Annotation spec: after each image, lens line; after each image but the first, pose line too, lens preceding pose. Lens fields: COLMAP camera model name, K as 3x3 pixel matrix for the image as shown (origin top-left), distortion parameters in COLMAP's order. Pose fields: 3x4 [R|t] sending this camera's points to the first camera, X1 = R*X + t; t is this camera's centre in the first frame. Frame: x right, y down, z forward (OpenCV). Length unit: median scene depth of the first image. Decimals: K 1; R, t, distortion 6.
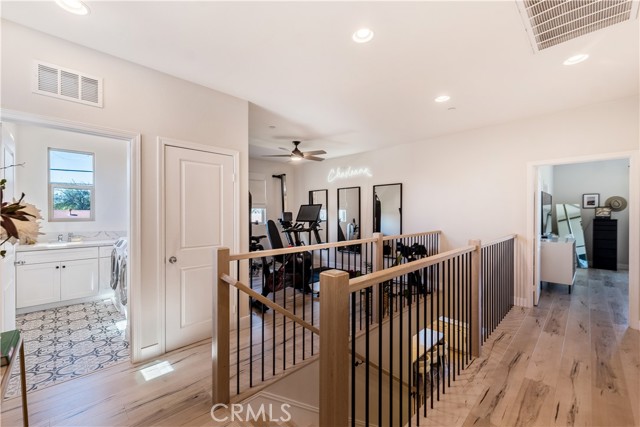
lens RADIAL K [[266.2, 0, 315.7], [0, 266.2, 212.0], [0, 0, 1]] dist [0.004997, 0.000848]
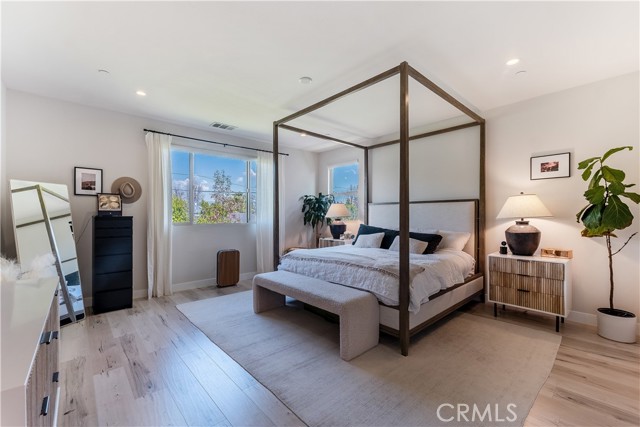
lens RADIAL K [[266.2, 0, 315.4], [0, 266.2, 212.0], [0, 0, 1]] dist [0.004997, 0.000848]
pose [[0.043372, -0.003650, 0.999052, 0.361750], [0.008607, 0.999958, 0.003280, 0.012861], [-0.999022, 0.008456, 0.043401, 0.368321]]
